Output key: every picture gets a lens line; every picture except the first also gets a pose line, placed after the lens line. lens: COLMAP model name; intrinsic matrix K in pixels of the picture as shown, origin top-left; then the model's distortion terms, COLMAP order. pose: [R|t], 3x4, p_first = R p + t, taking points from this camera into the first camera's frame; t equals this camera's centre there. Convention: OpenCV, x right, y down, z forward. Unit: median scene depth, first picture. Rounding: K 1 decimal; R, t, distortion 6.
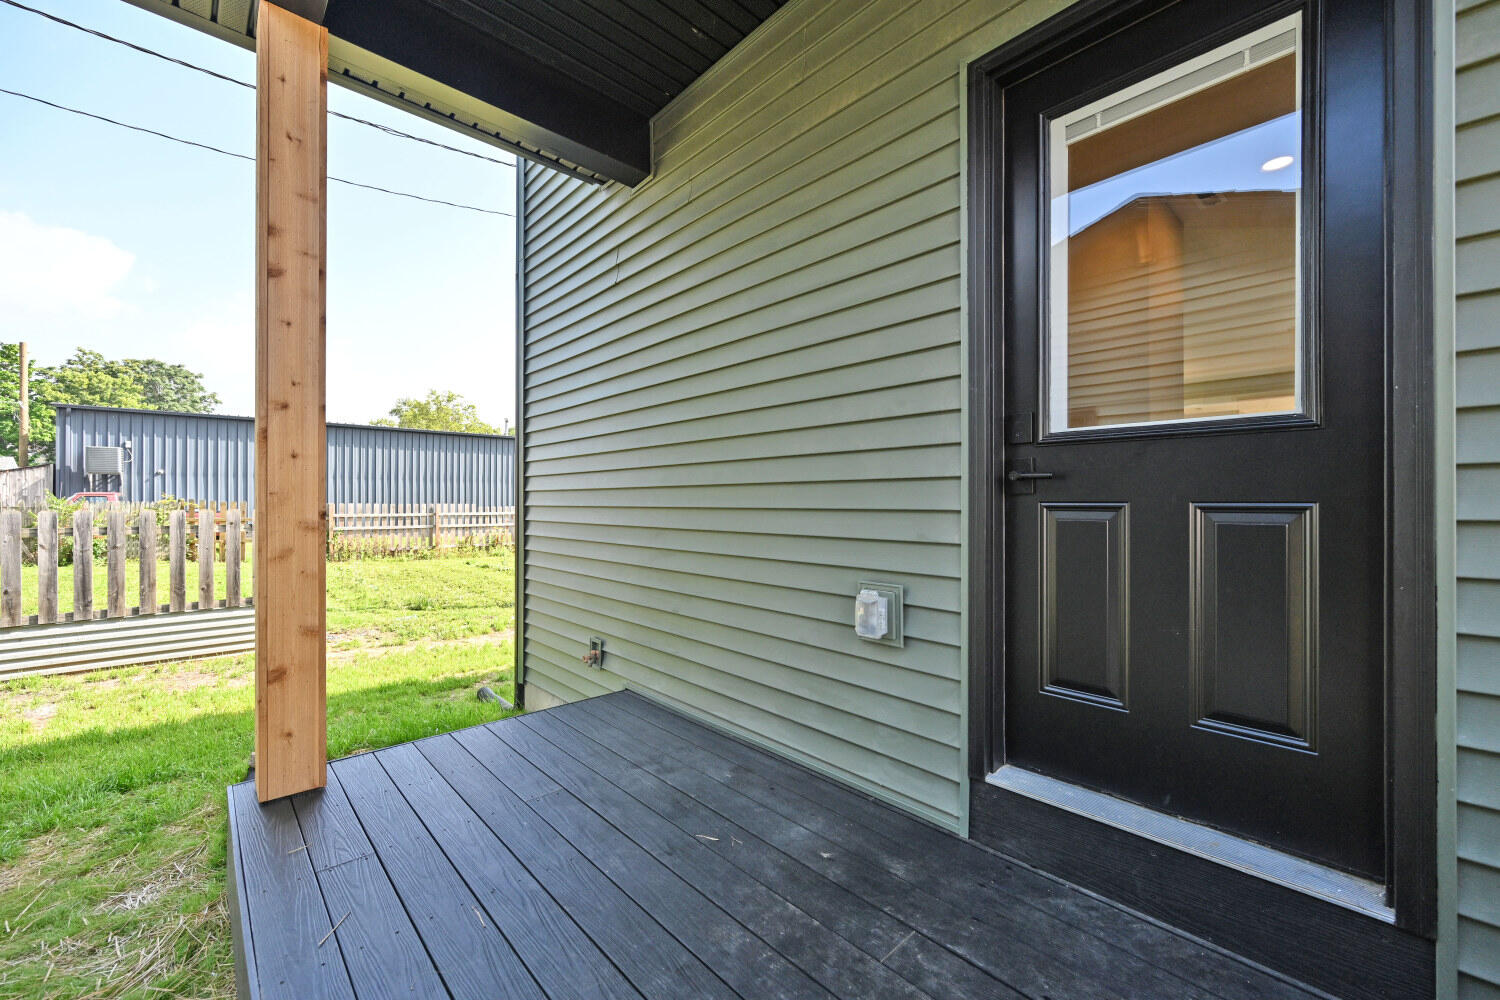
lens RADIAL K [[600.2, 0, 758.5], [0, 600.2, 502.9], [0, 0, 1]] dist [-0.000811, -0.000082]
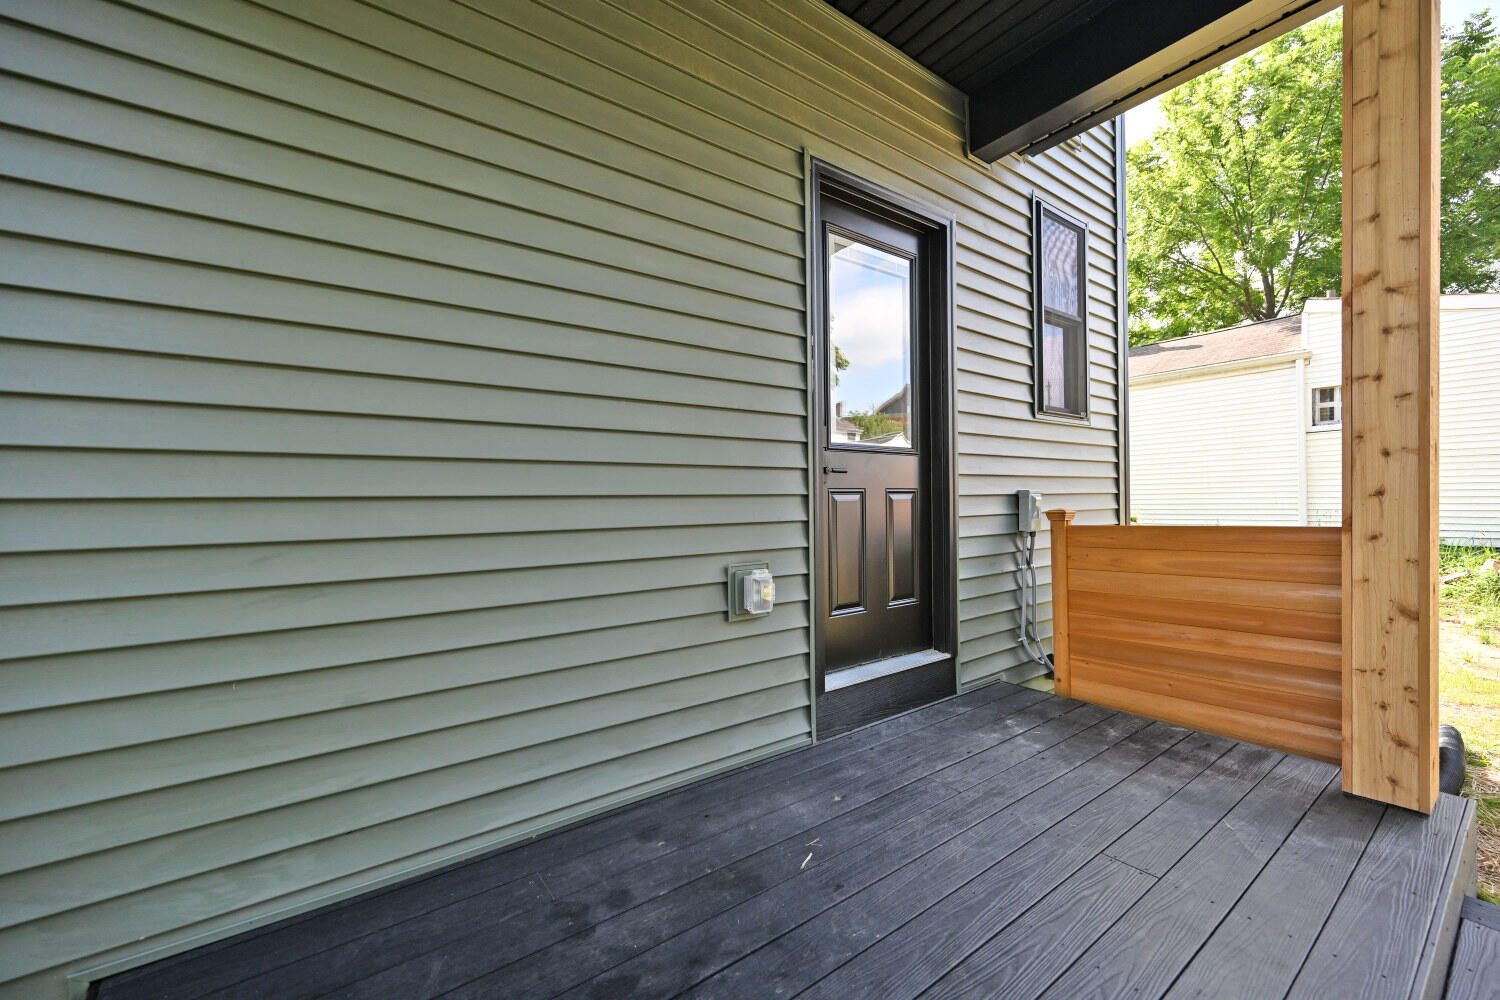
lens RADIAL K [[600.2, 0, 758.5], [0, 600.2, 502.9], [0, 0, 1]] dist [-0.000811, -0.000082]
pose [[0.115791, -0.010710, 0.993216, -0.979779], [0.011169, 0.999893, 0.009480, 0.017291], [-0.993211, 0.009995, 0.115898, 0.971167]]
